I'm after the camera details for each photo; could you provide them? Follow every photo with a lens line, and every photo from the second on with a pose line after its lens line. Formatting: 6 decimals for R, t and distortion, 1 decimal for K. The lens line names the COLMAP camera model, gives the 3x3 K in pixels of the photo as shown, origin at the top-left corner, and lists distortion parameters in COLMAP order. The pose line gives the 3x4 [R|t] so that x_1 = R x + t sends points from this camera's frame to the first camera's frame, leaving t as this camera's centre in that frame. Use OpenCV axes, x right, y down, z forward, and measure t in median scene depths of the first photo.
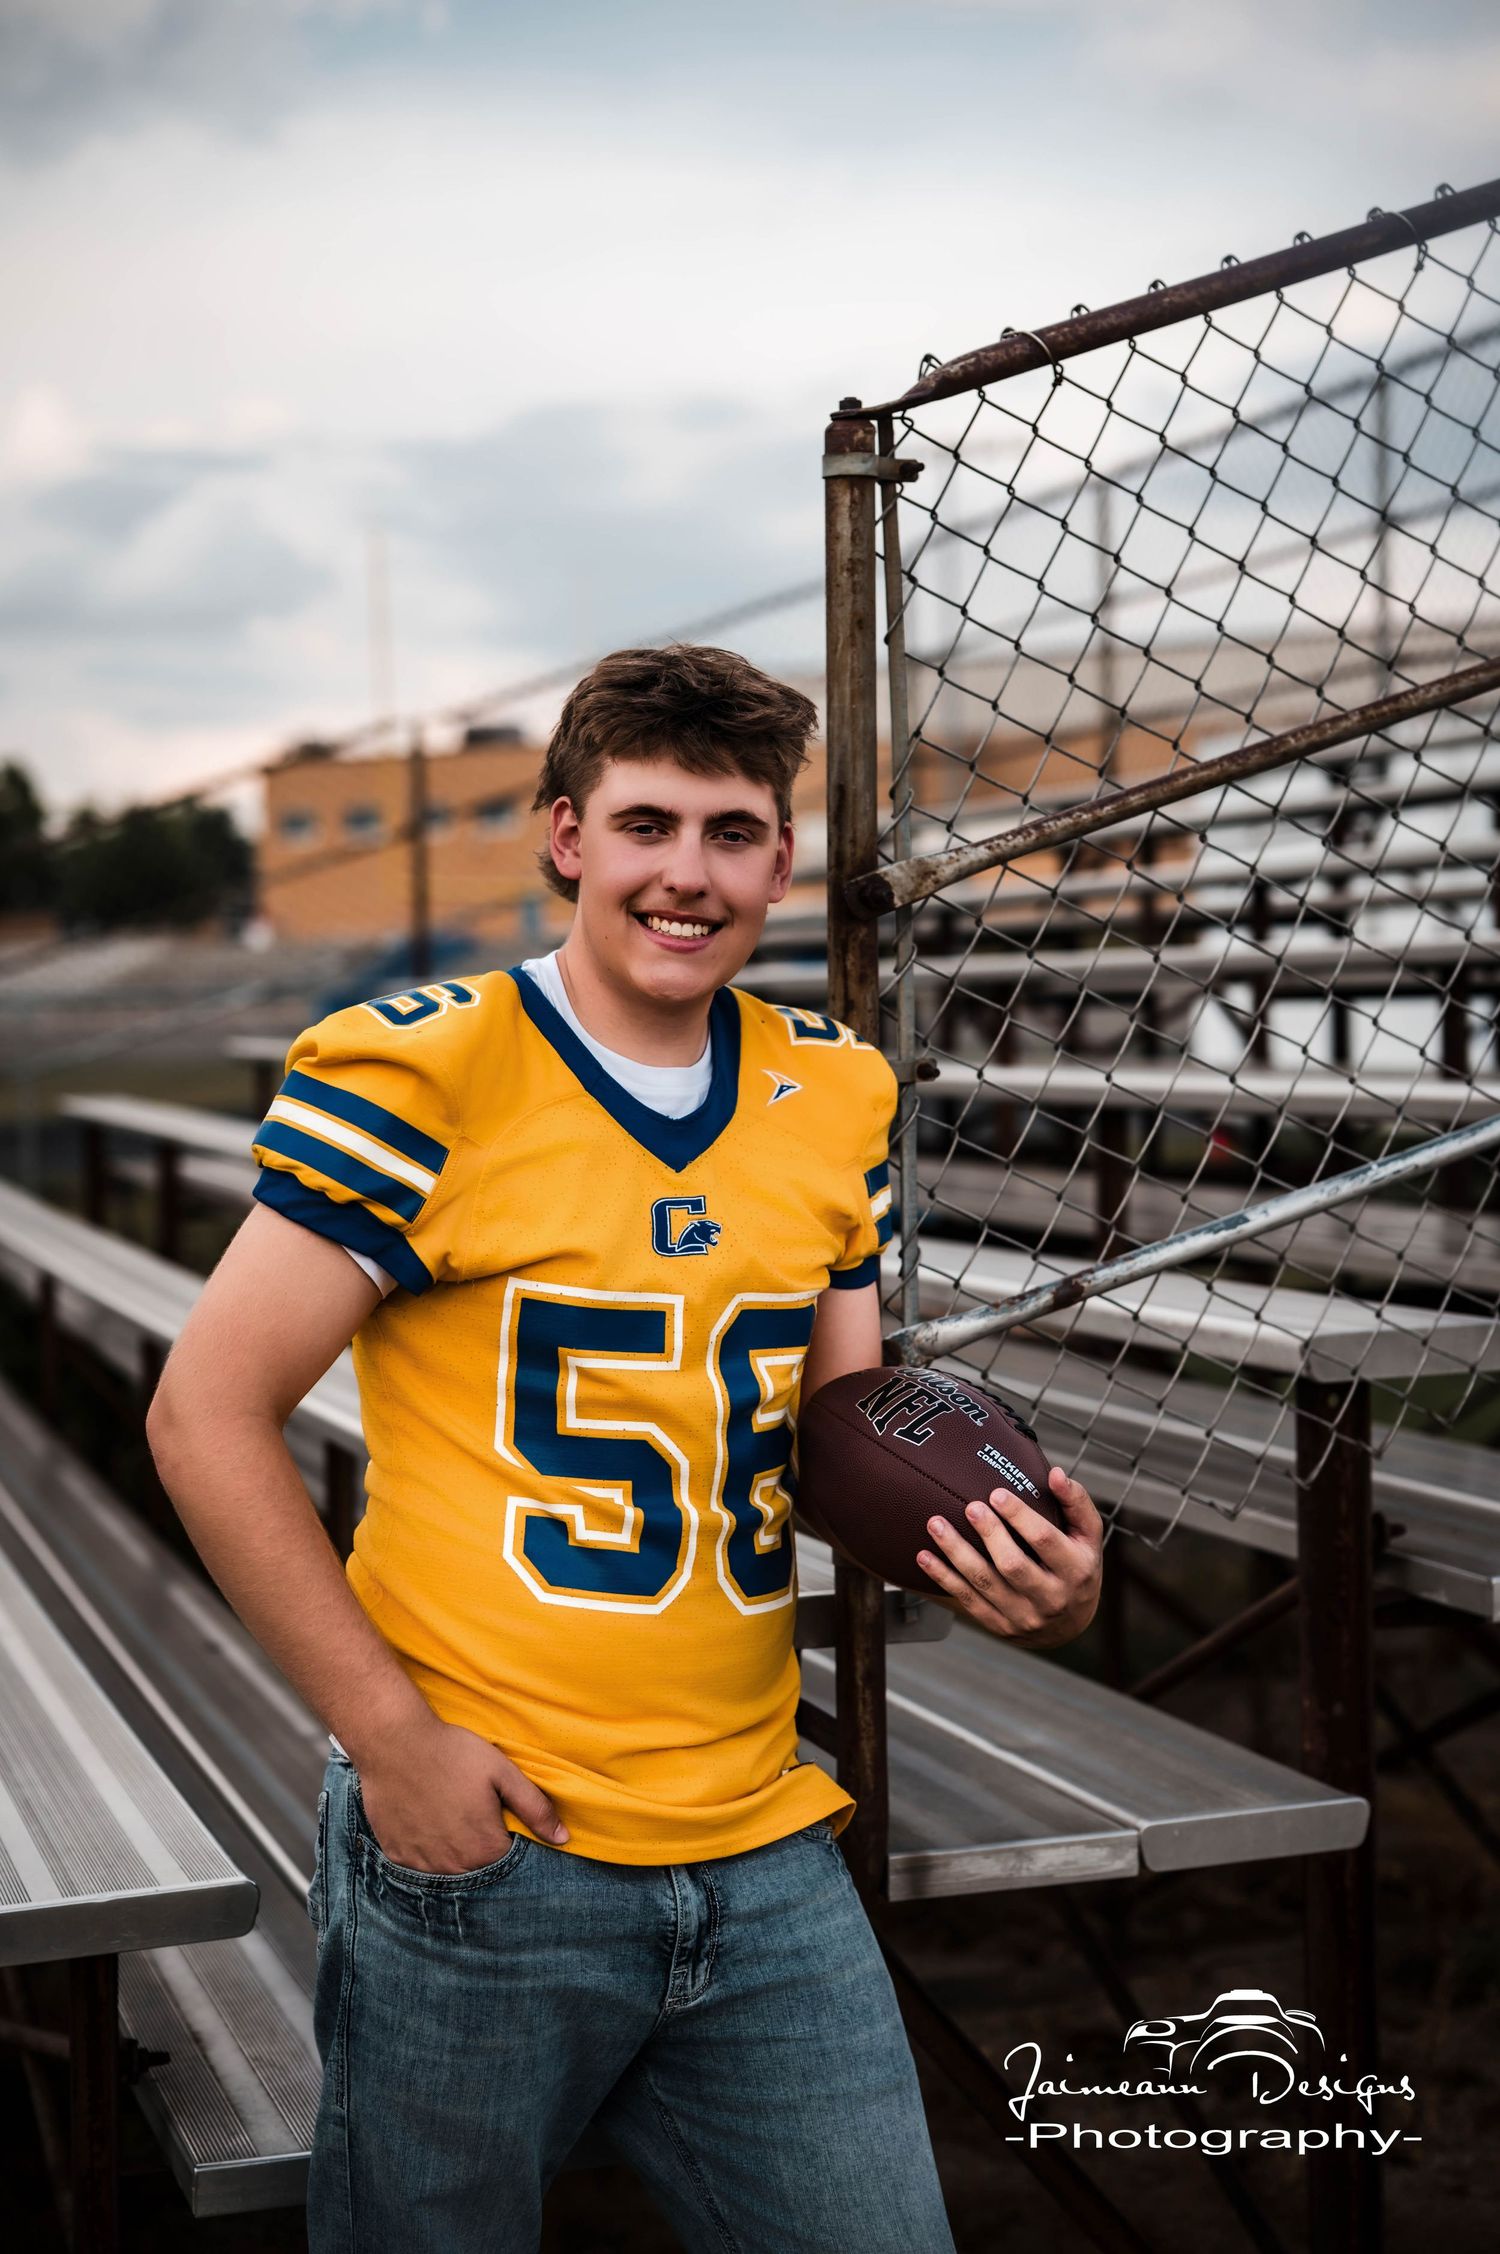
lens RADIAL K [[3195.2, 0, 750.0], [0, 3195.2, 1127.0], [0, 0, 1]] dist [-0.010649, 0.470907]
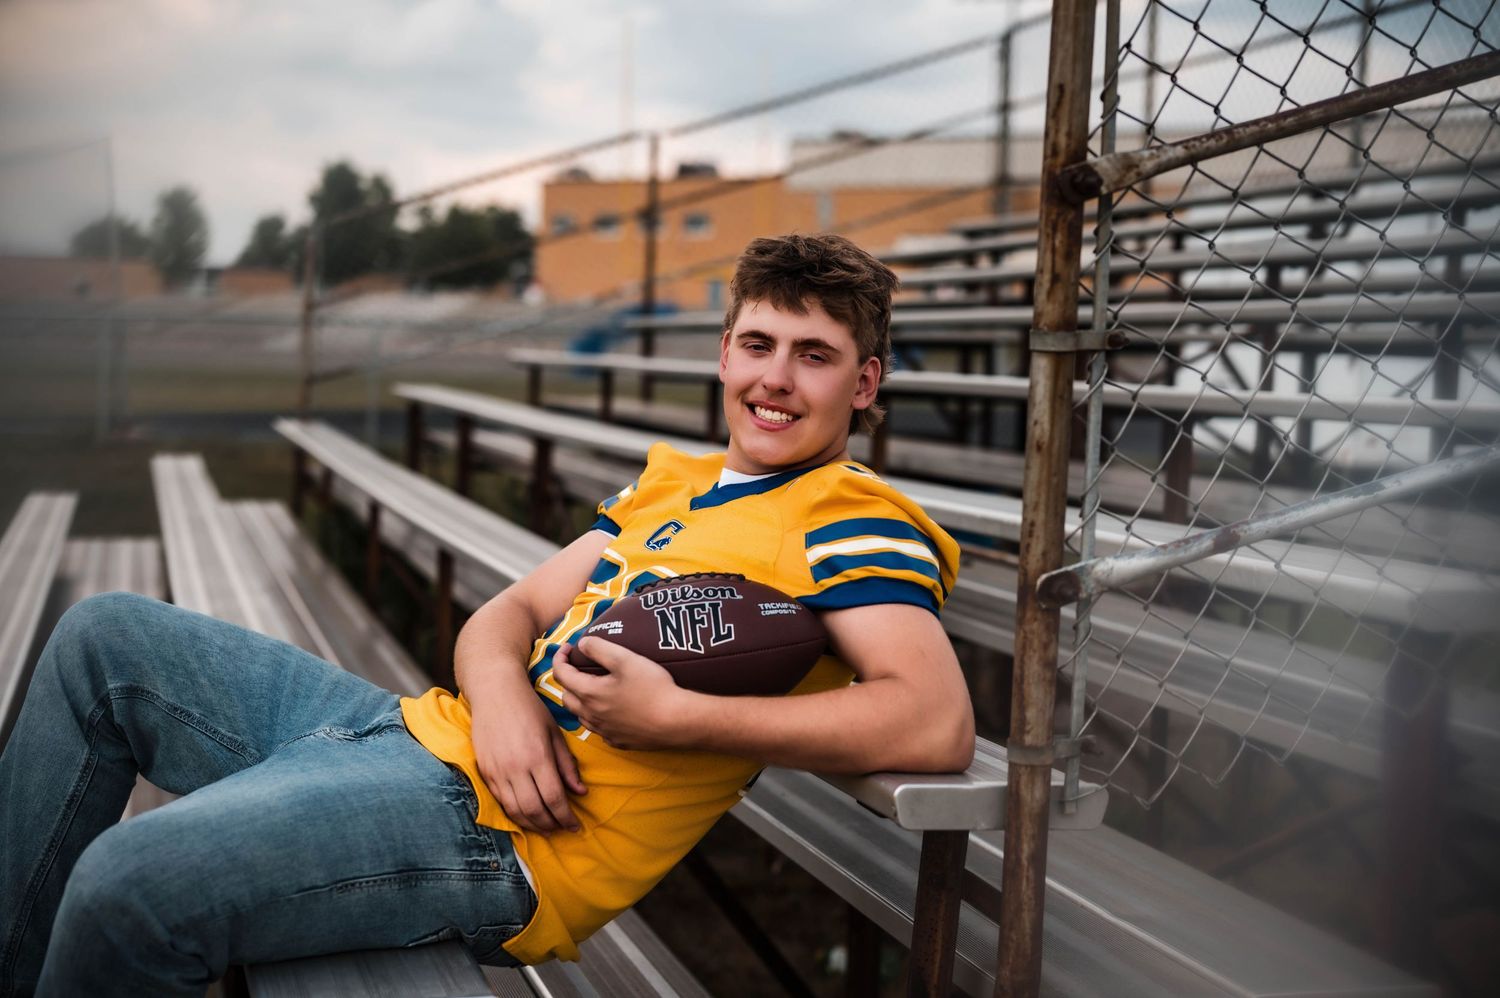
lens RADIAL K [[2126.3, 0, 750.0], [0, 2126.3, 499.0], [0, 0, 1]] dist [-0.010649, 0.470907]
pose [[0.997124, 0.060004, -0.046294, -0.037195], [-0.058721, 0.997865, 0.028603, 0.025130], [0.047912, -0.025802, 0.998518, 0.222336]]
